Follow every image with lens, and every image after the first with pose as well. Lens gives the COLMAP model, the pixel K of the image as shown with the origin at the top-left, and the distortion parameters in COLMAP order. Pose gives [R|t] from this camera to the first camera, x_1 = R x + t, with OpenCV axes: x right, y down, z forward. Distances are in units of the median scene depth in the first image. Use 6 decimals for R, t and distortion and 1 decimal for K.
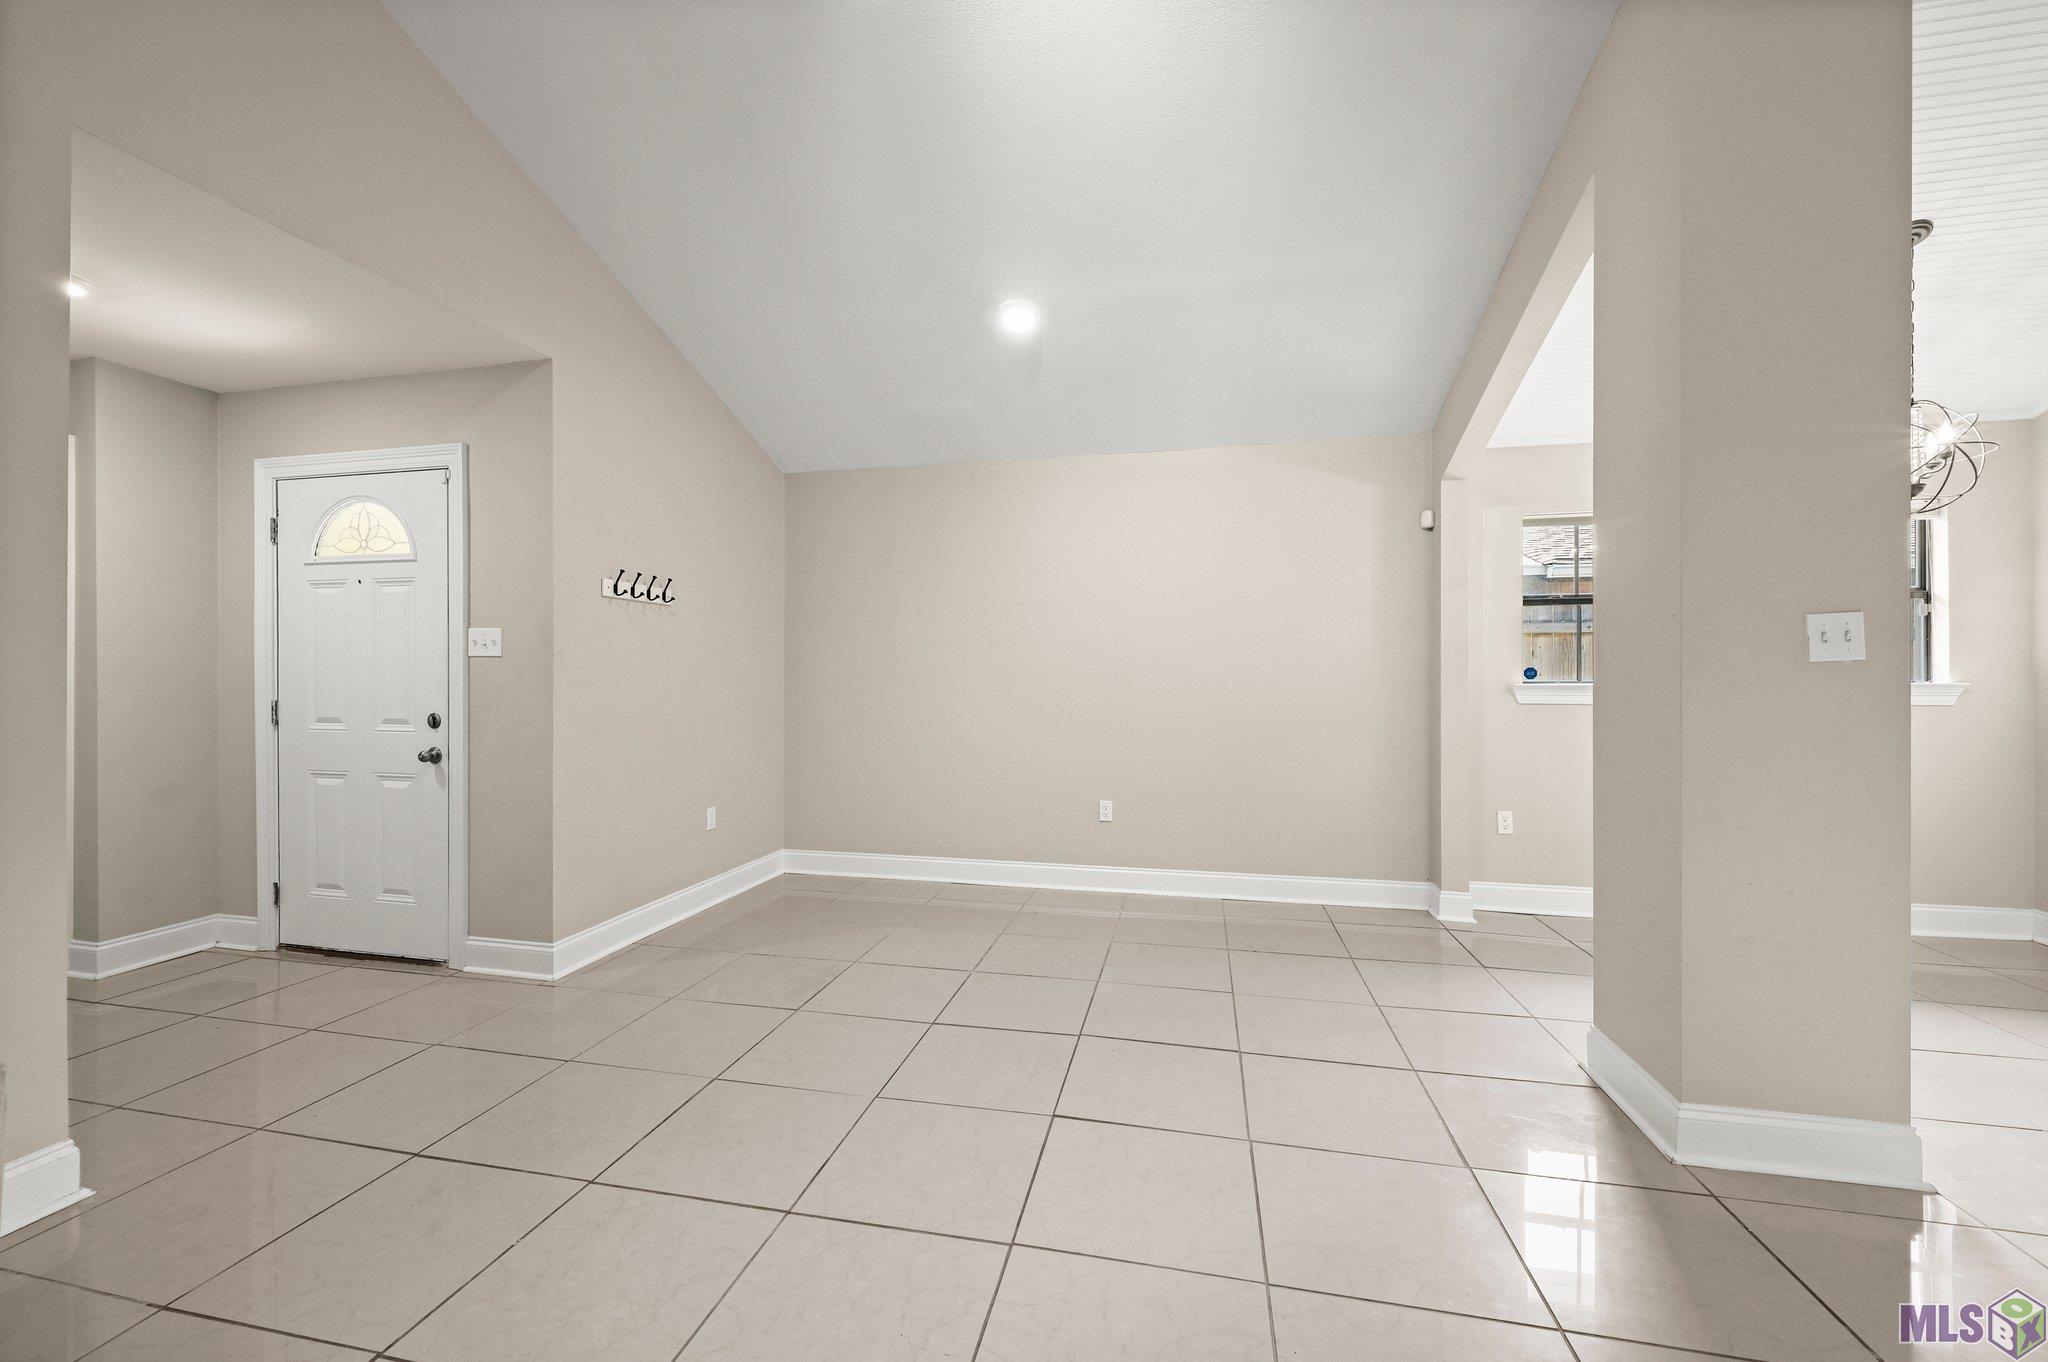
lens RADIAL K [[812.5, 0, 1009.4], [0, 812.5, 685.2], [0, 0, 1]] dist [-0.004518, 0.001688]
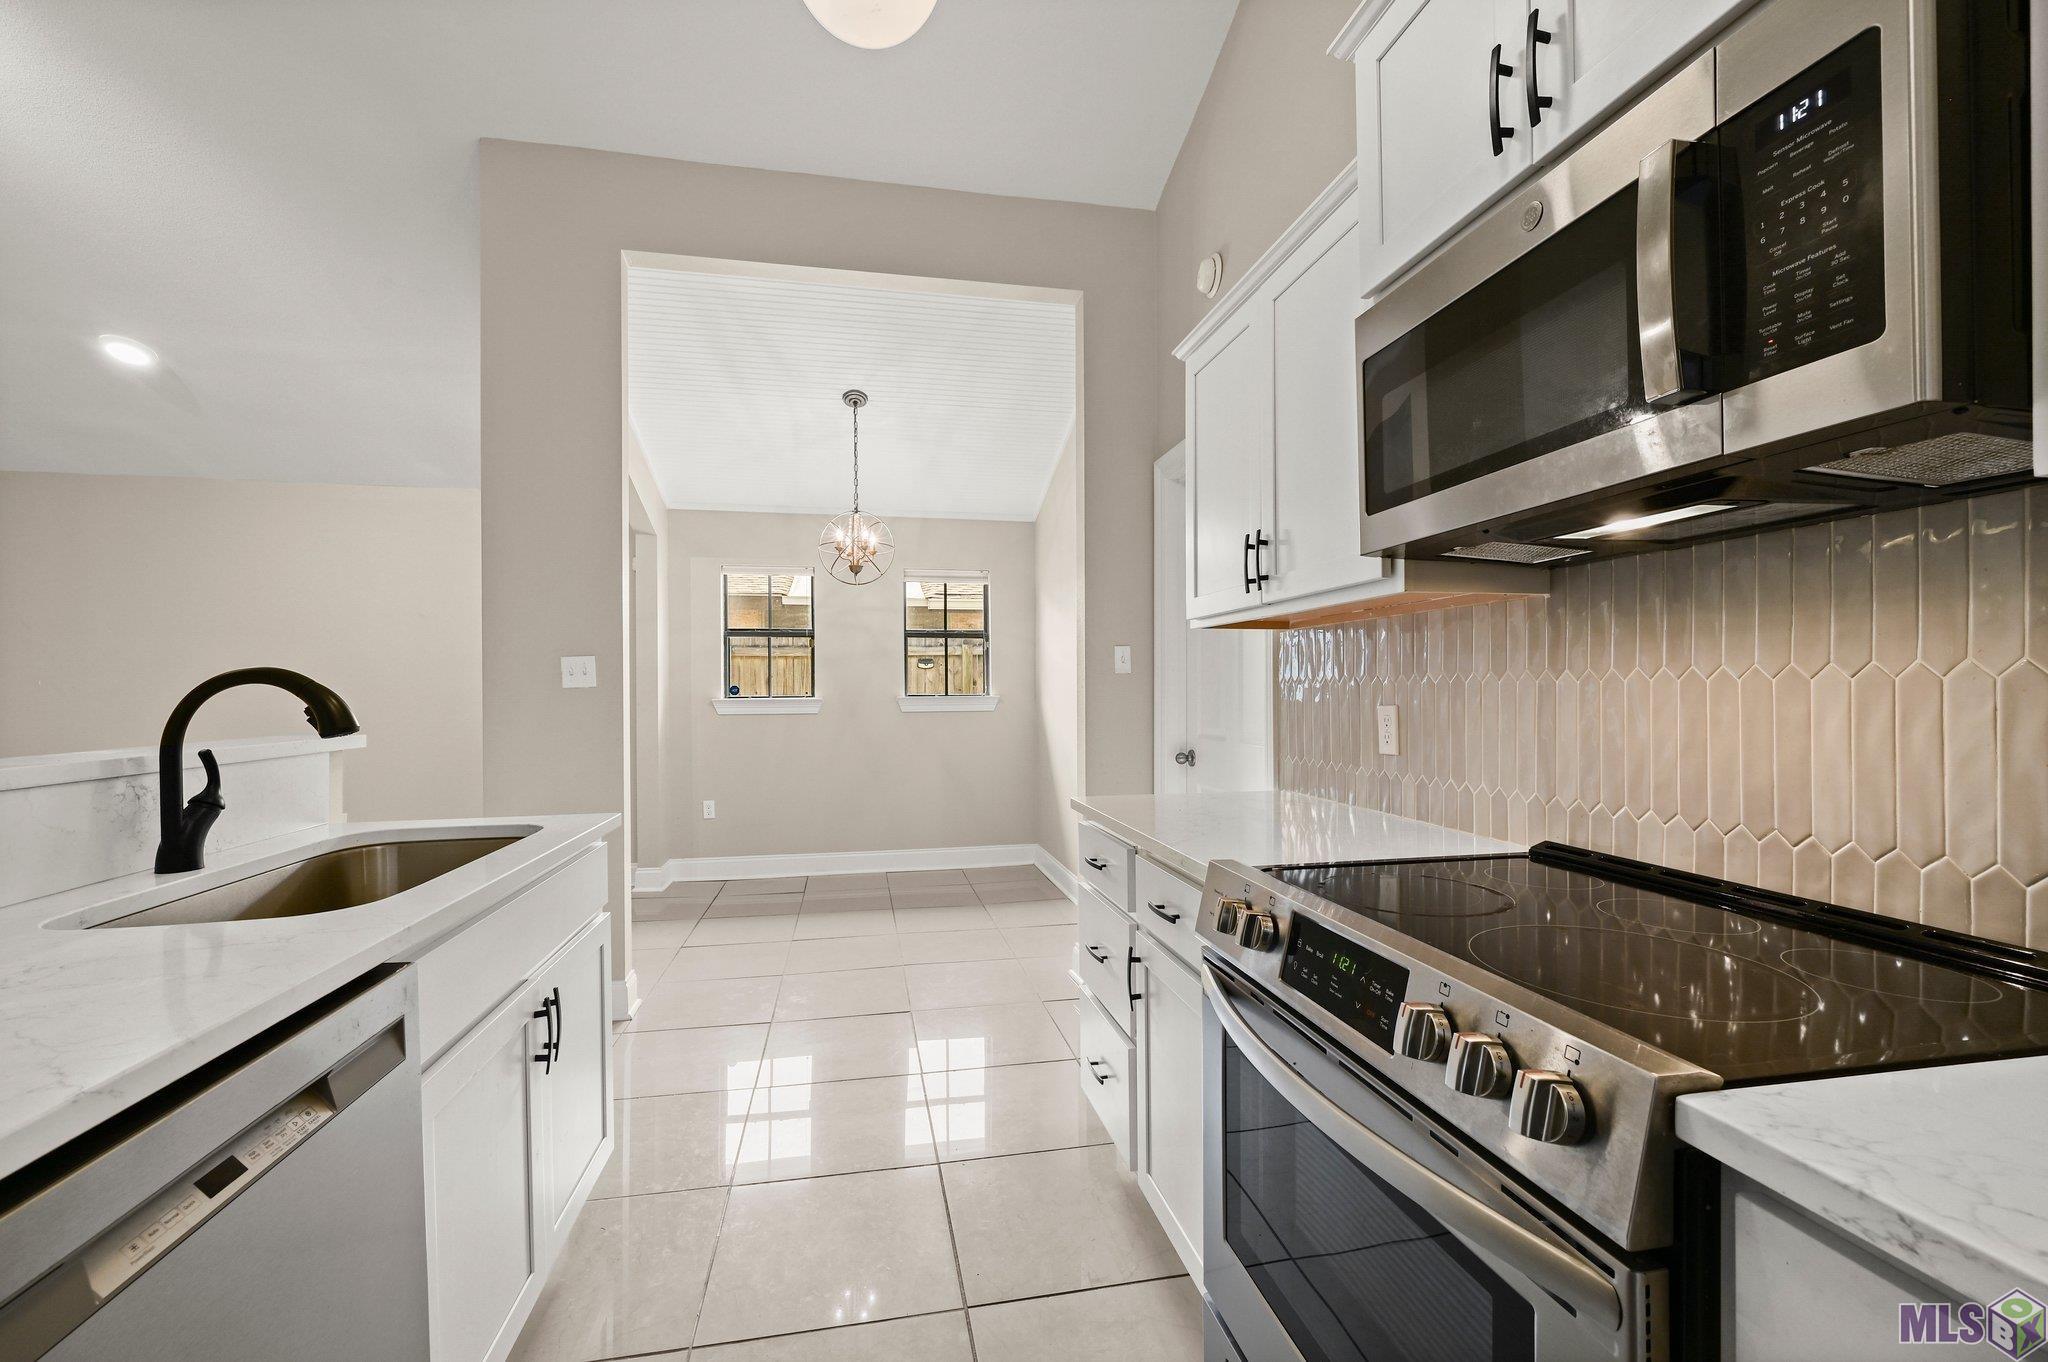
lens RADIAL K [[812.5, 0, 1009.0], [0, 812.5, 688.5], [0, 0, 1]] dist [-0.004518, 0.001688]
pose [[0.915403, -0.005733, 0.402497, 0.552776], [0.009668, 0.999923, -0.007747, -0.003638], [-0.402422, 0.010983, 0.915388, -0.352983]]
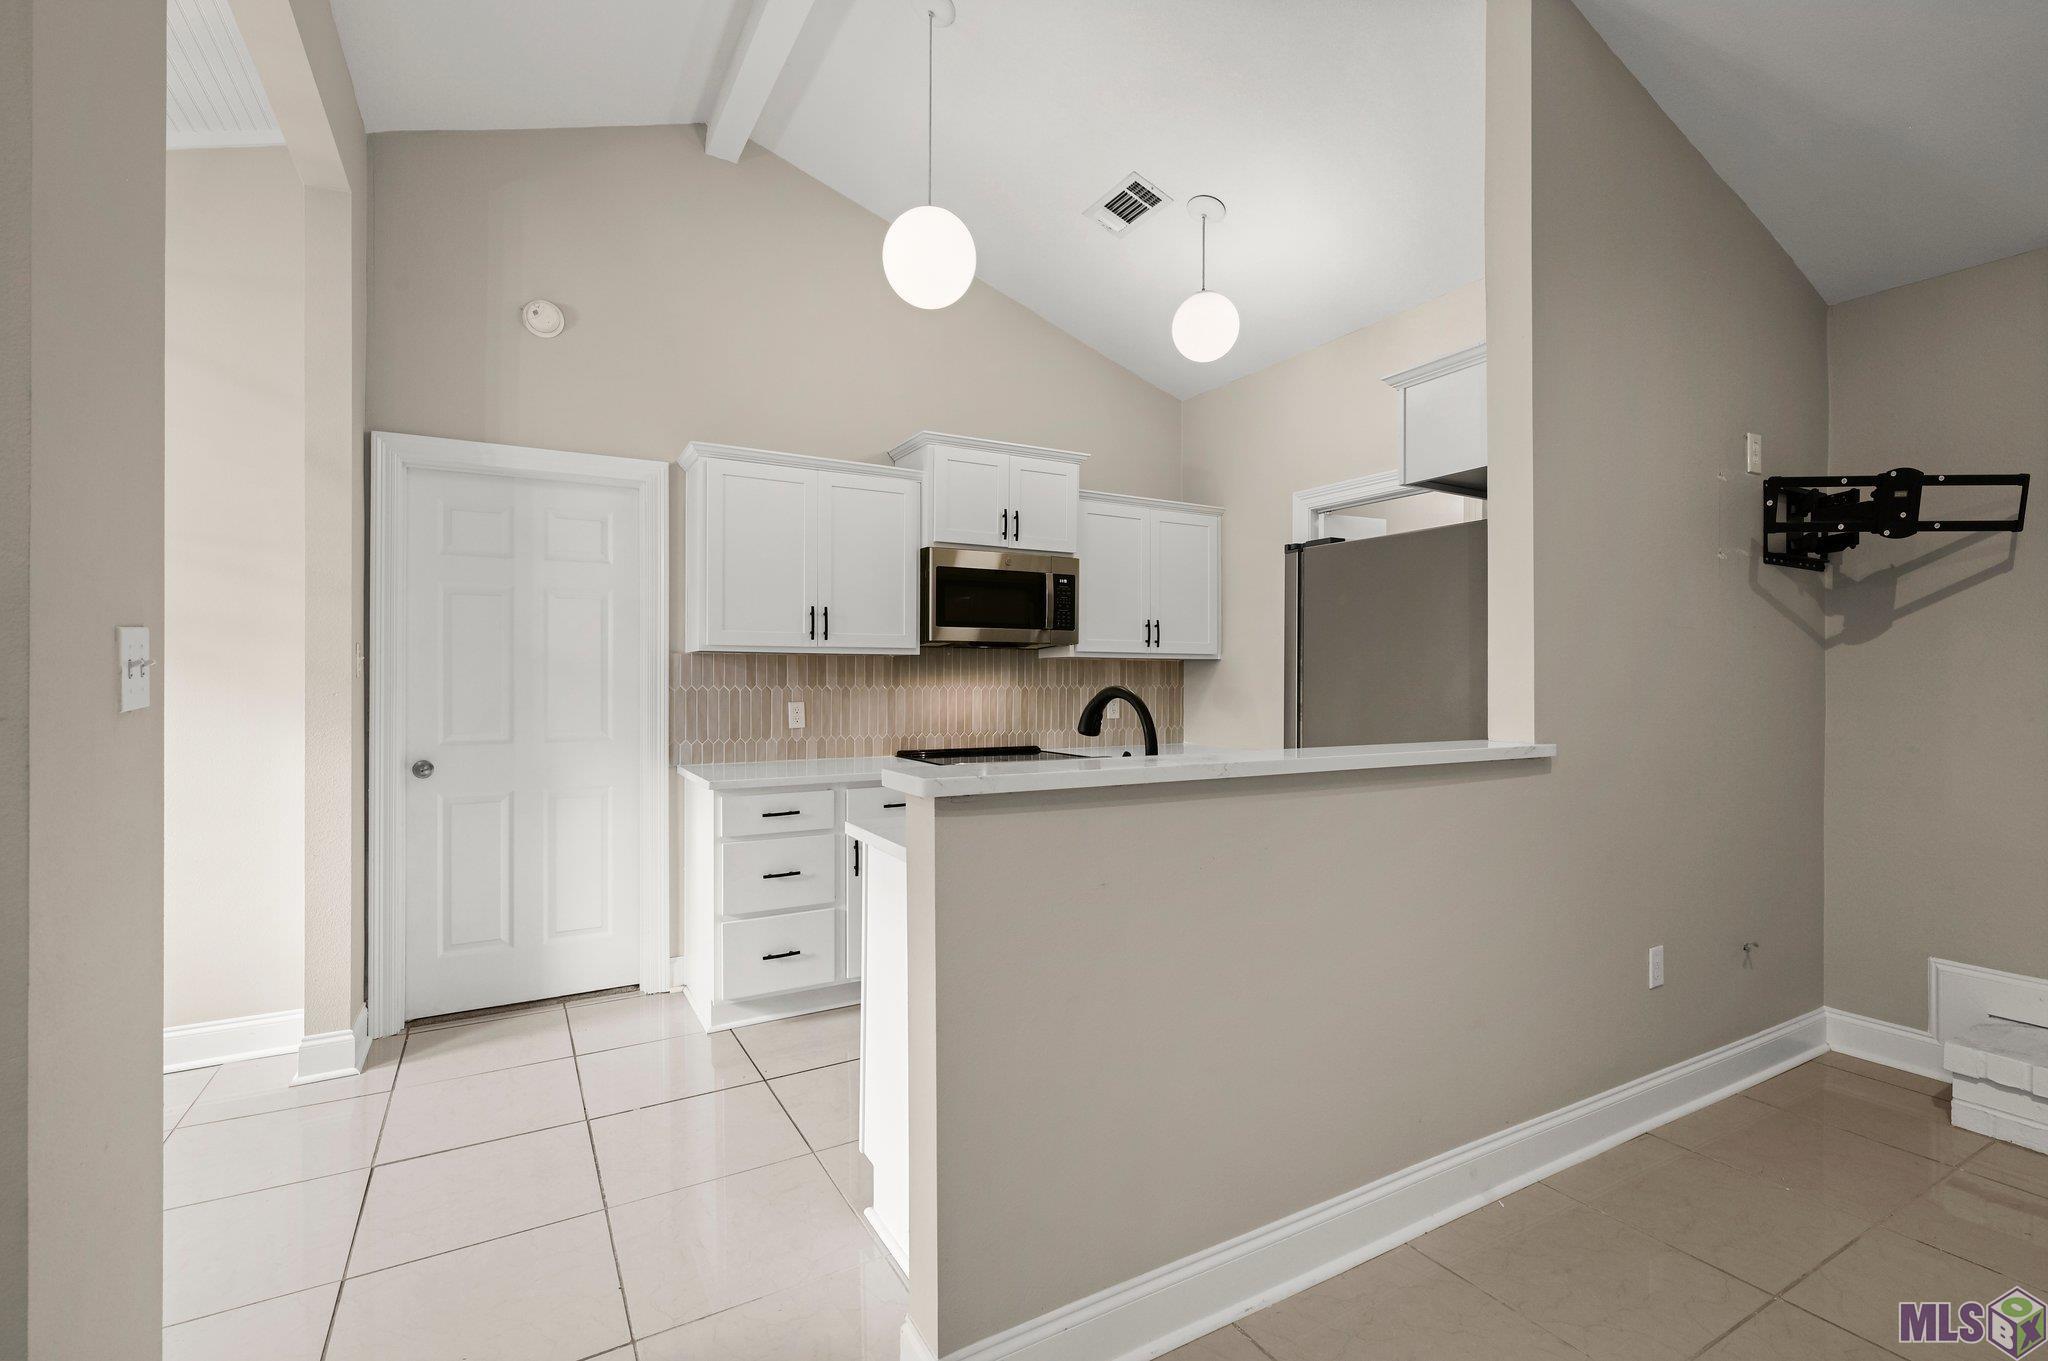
lens RADIAL K [[899.2, 0, 1014.5], [0, 899.2, 682.0], [0, 0, 1]] dist [-0.004445, 0.001271]
pose [[-0.670182, -0.003660, 0.742188, 0.060626], [0.005143, 0.999941, 0.009575, -0.025386], [-0.742179, 0.010234, -0.670123, 0.456832]]
